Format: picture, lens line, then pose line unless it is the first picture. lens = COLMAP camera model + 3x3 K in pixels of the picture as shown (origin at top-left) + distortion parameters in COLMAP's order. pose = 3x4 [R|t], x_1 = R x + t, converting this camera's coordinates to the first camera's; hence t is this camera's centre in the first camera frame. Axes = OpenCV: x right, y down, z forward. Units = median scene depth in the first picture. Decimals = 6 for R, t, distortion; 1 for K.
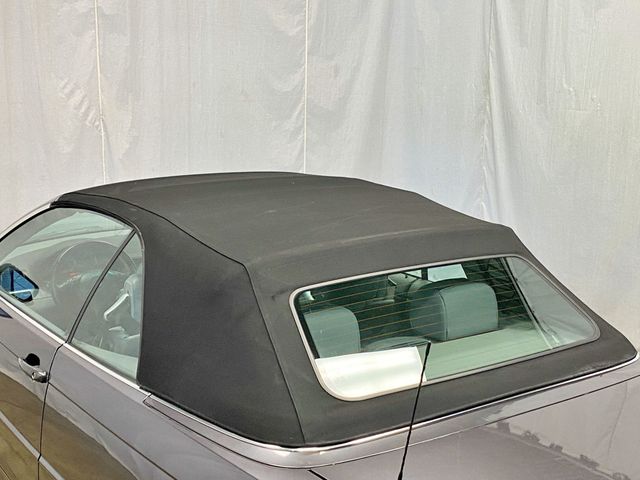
lens RADIAL K [[874.2, 0, 332.0], [0, 874.2, 256.5], [0, 0, 1]] dist [0.245801, -0.744398]
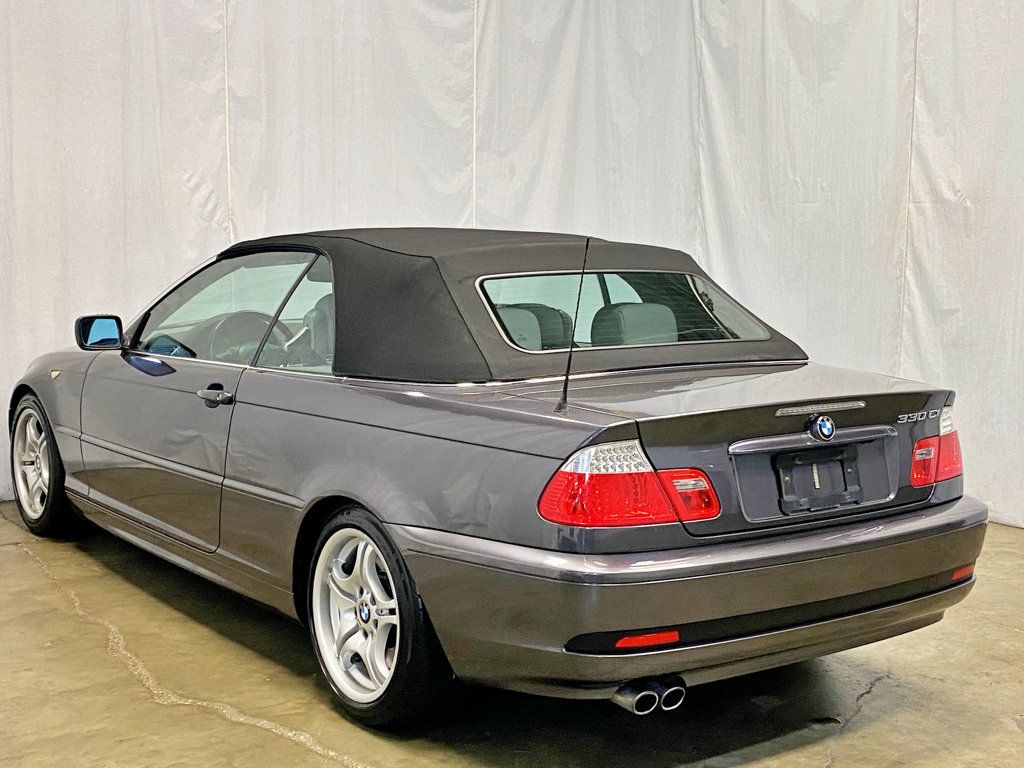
lens RADIAL K [[1380.6, 0, 512.0], [0, 1380.6, 384.0], [0, 0, 1]] dist [0.247078, -0.765959]
pose [[0.999896, -0.013105, 0.006004, -0.005234], [0.013690, 0.993743, -0.110846, 0.130034], [-0.004514, 0.110917, 0.993819, -0.250573]]
